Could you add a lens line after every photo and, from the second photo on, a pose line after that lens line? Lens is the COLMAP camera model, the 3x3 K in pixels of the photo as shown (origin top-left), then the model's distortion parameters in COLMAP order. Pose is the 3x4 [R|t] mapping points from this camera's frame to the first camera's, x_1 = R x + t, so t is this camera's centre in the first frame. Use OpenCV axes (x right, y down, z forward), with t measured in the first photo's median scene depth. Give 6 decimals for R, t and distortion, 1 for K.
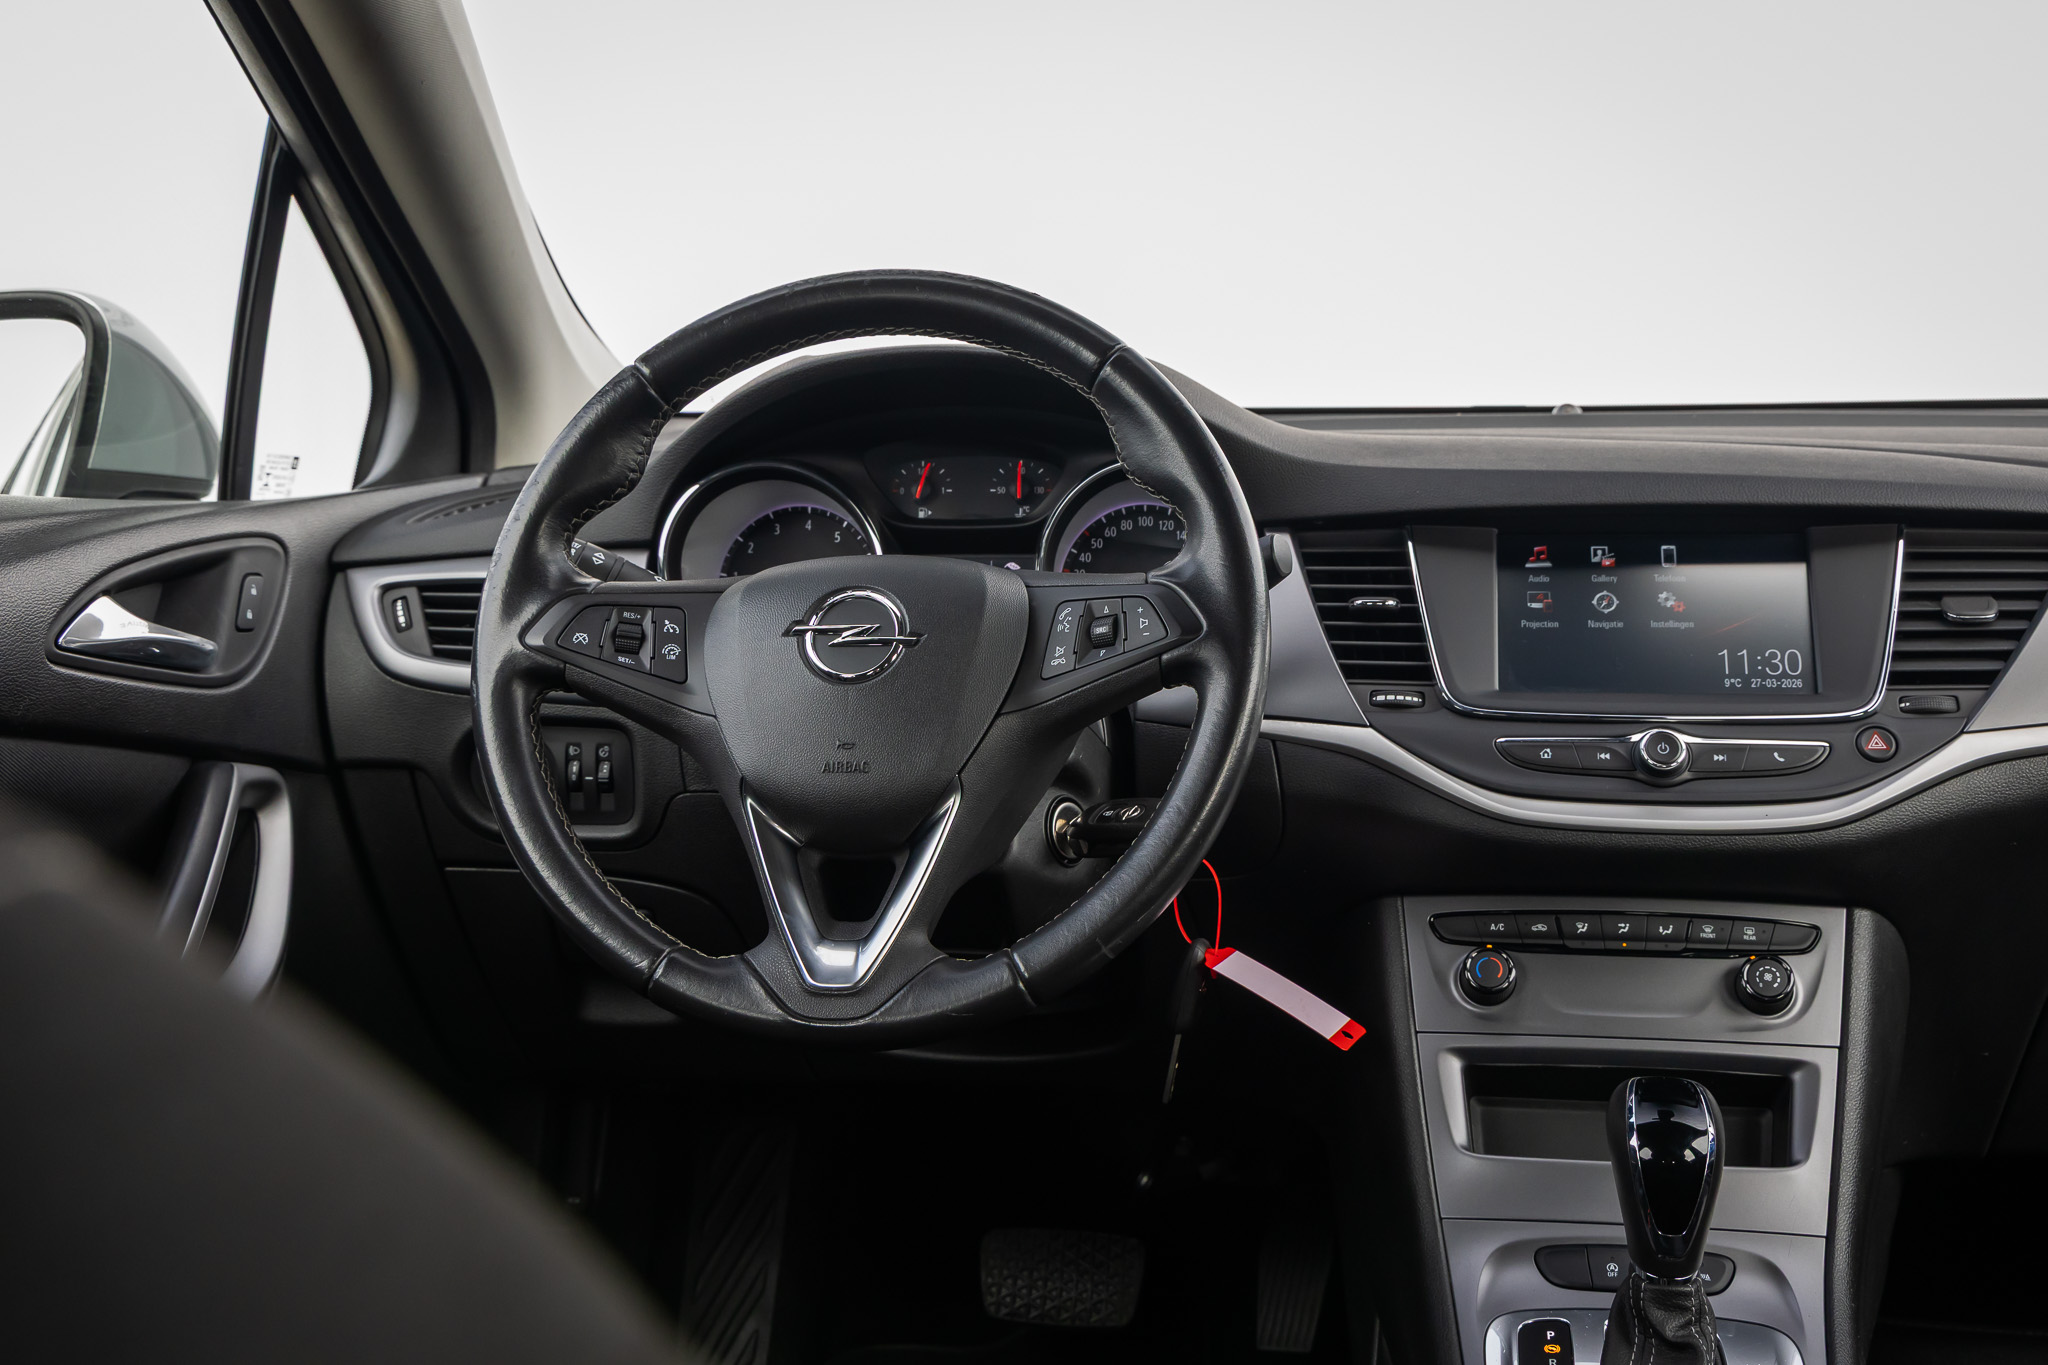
lens RADIAL K [[2410.7, 0, 1015.4], [0, 2410.7, 683.3], [0, 0, 1]] dist [0.005910, 0.042765]
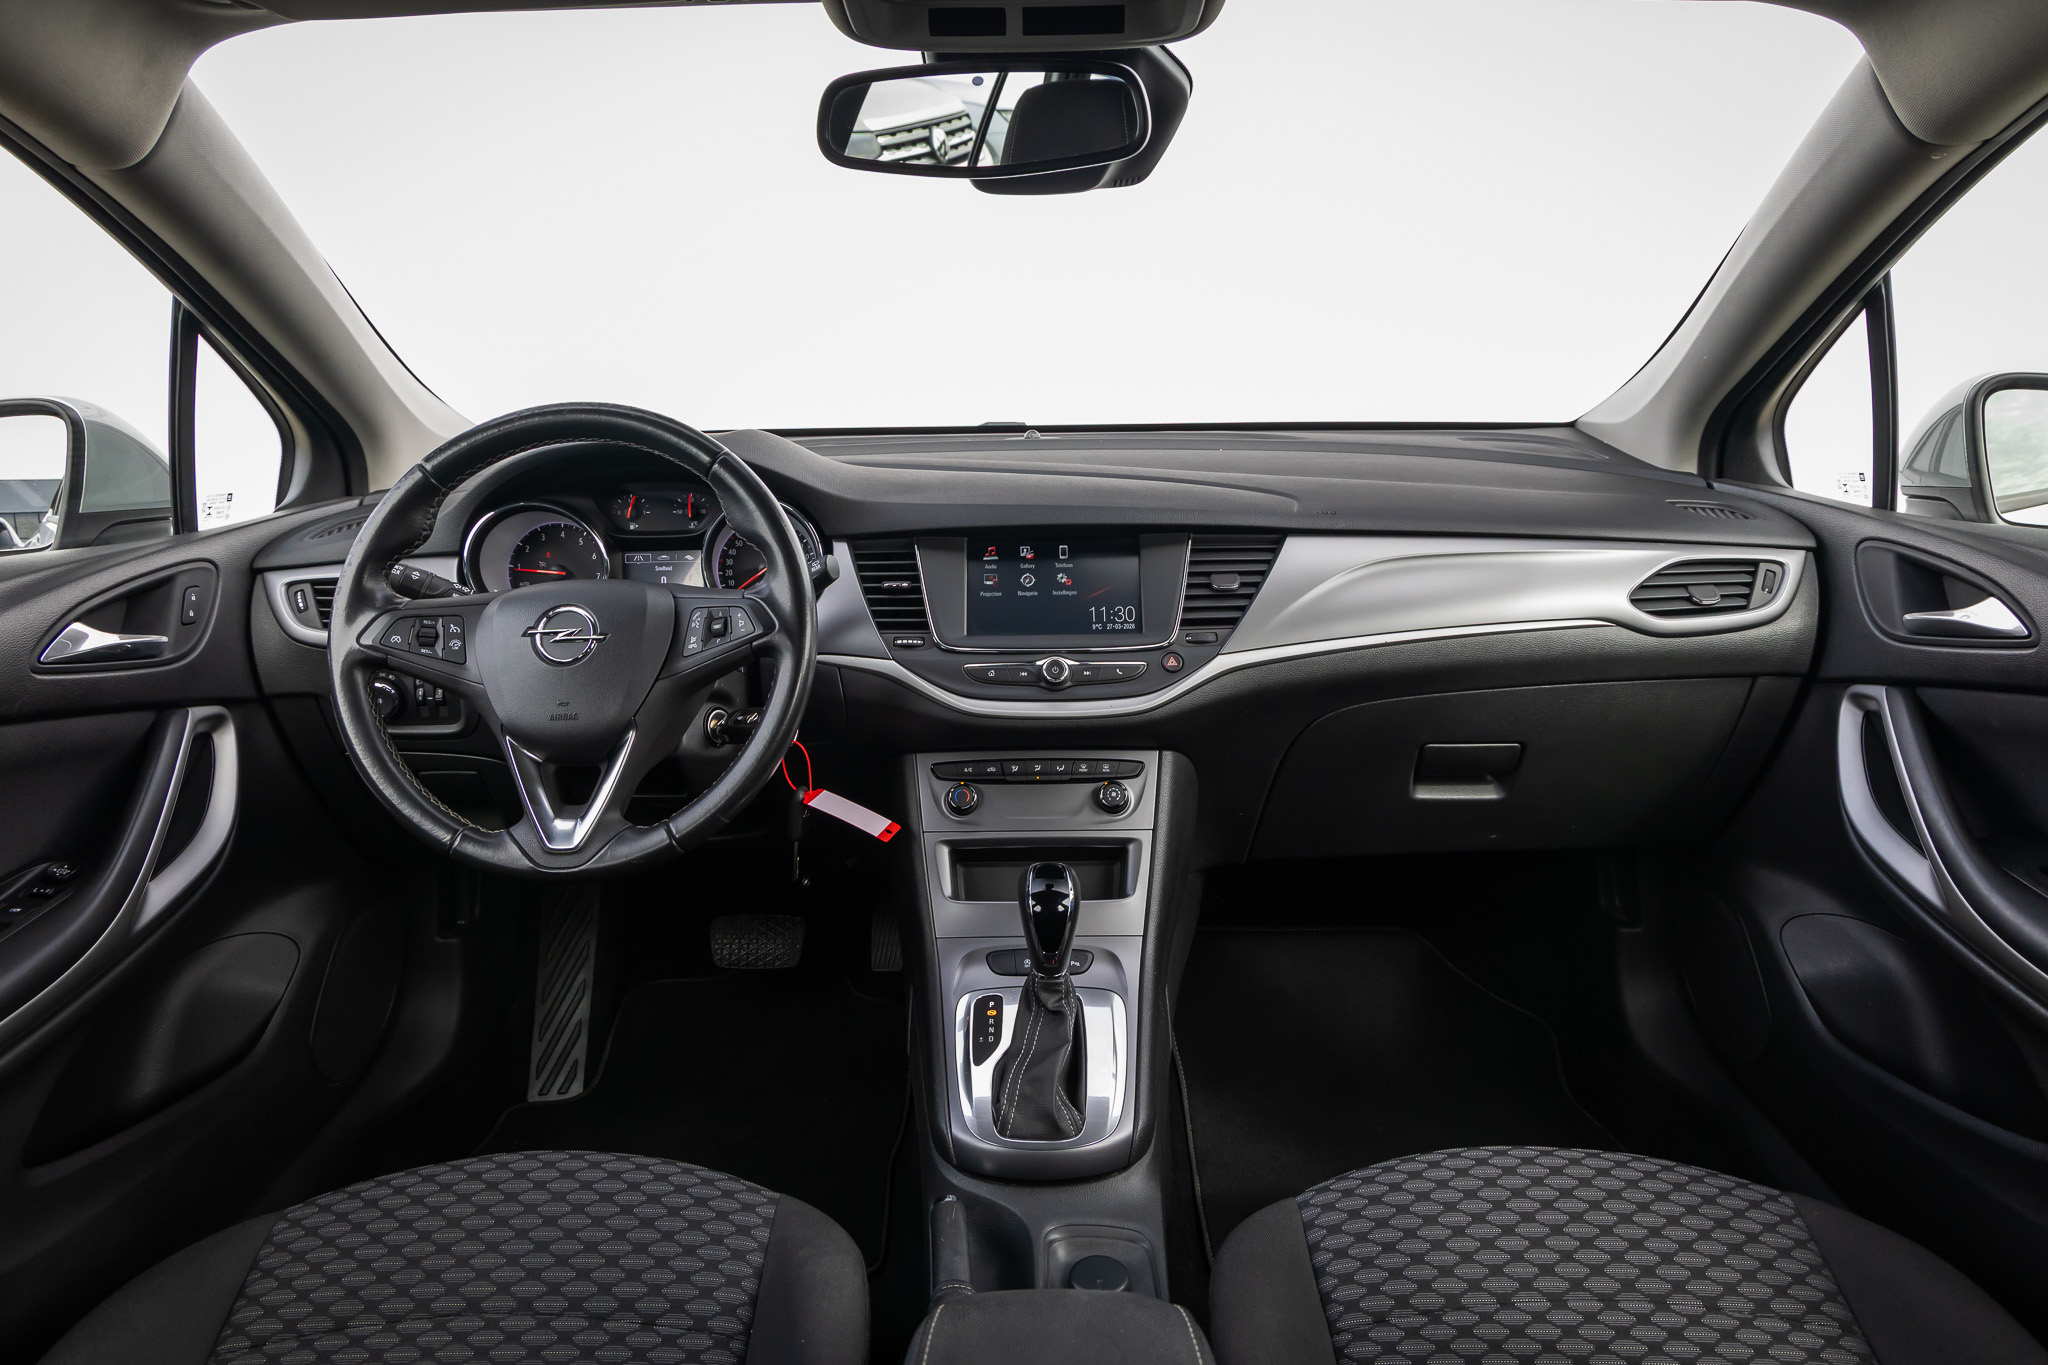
lens RADIAL K [[1381.3, 0, 1024.0], [0, 1381.3, 682.5], [0, 0, 1]] dist [0.006871, 0.000427]
pose [[0.987494, -0.044361, 0.151285, 0.087539], [0.023440, 0.990243, 0.137368, -0.097852], [-0.155903, -0.132104, 0.978899, 0.011064]]
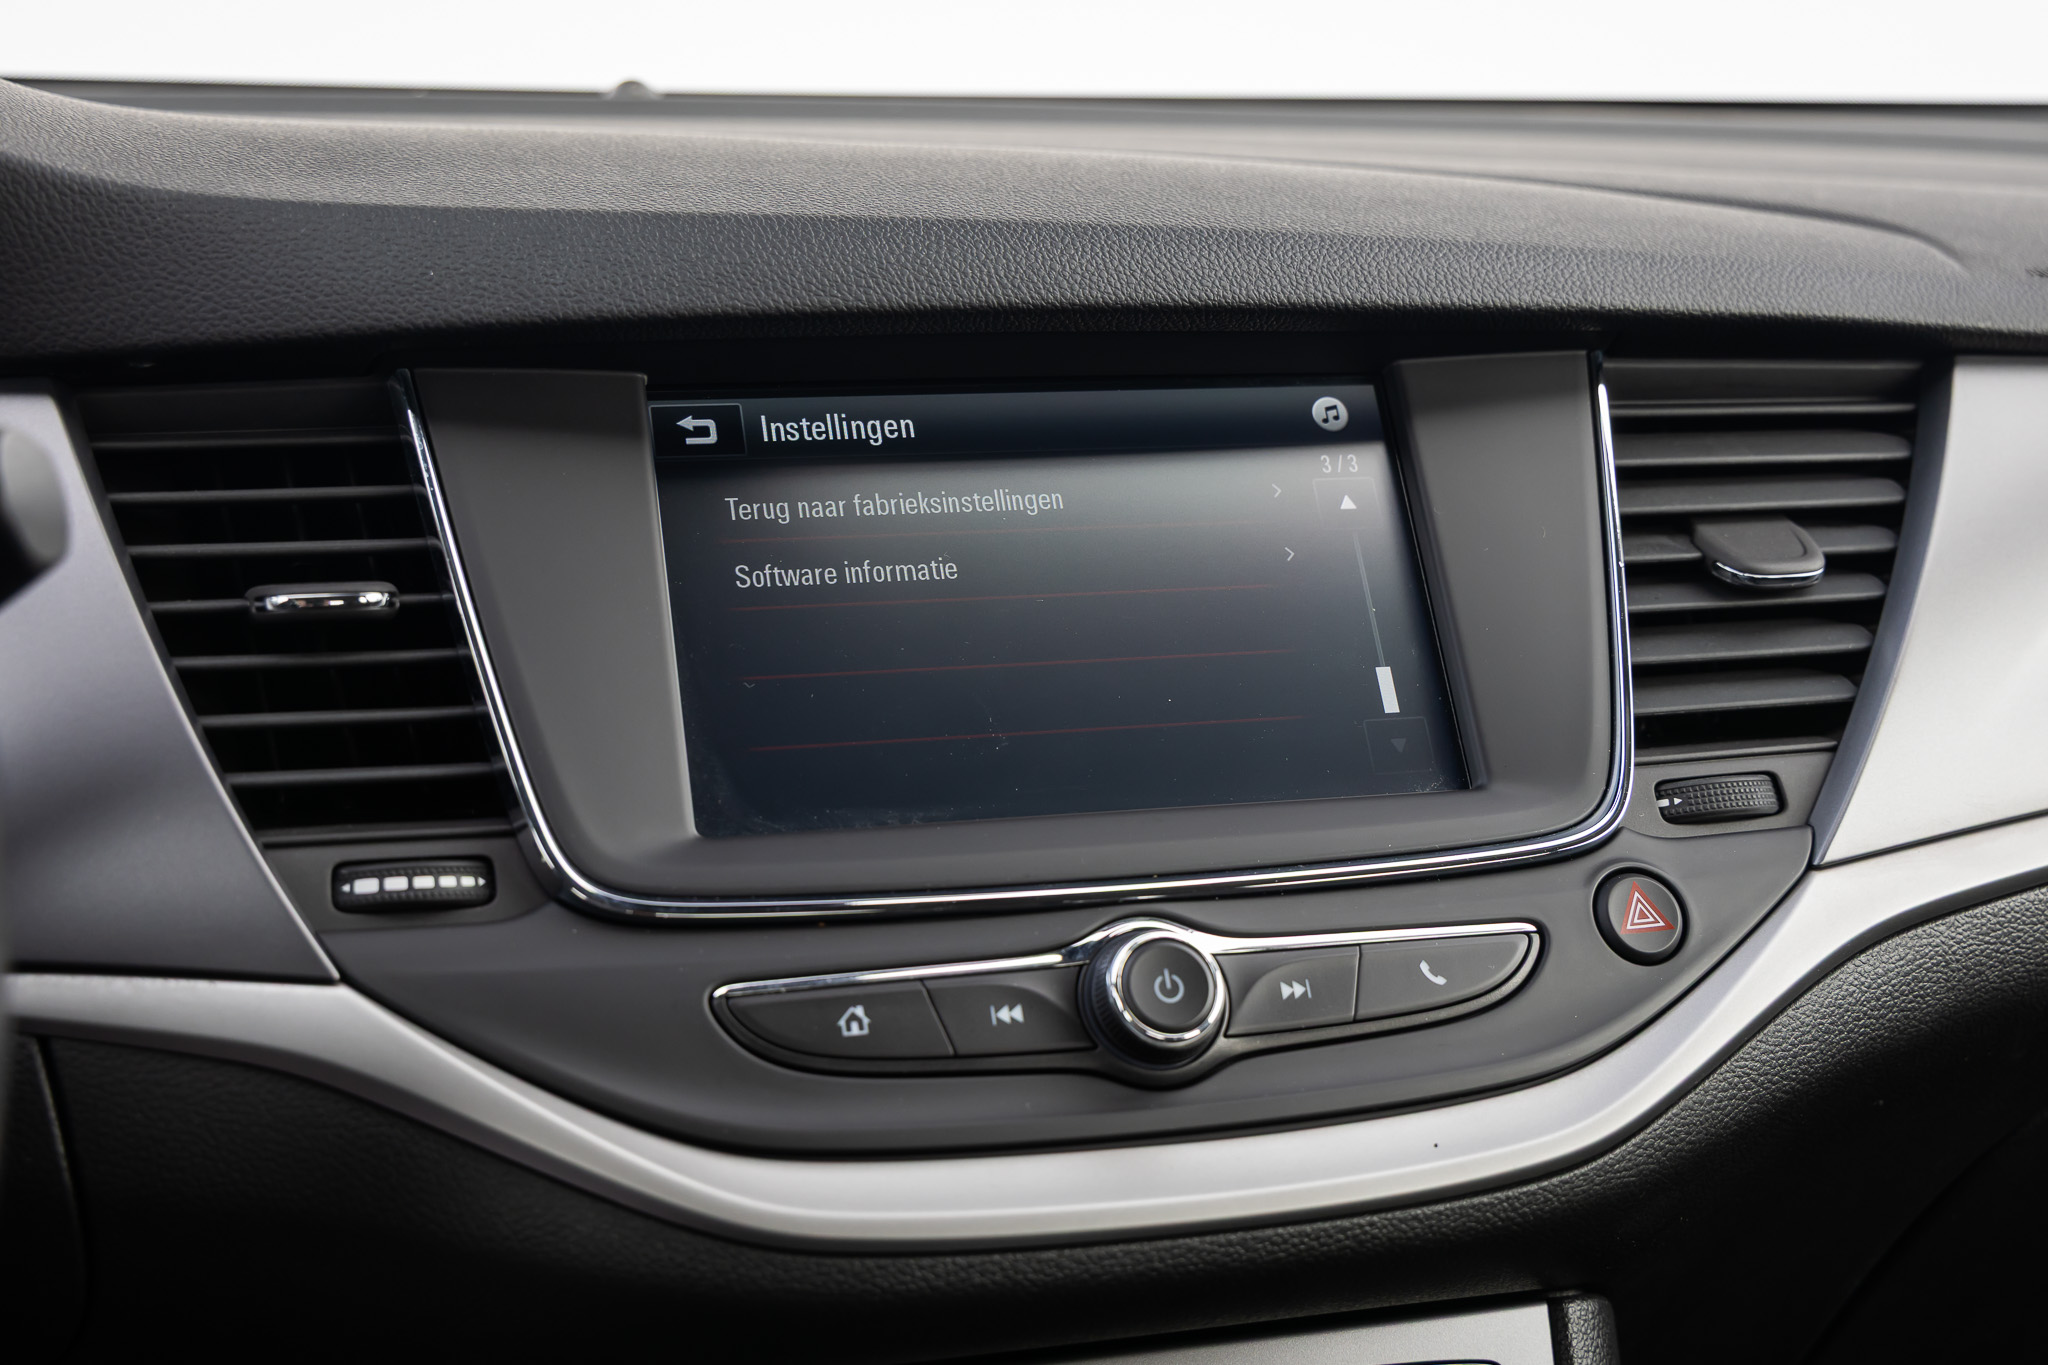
lens RADIAL K [[2738.7, 0, 1022.2], [0, 2738.7, 668.4], [0, 0, 1]] dist [-0.015722, -0.046854]
pose [[0.900108, -0.064389, 0.430882, 0.069680], [0.031928, 0.996108, 0.082156, -0.052611], [-0.434495, -0.060192, 0.898661, 0.606944]]
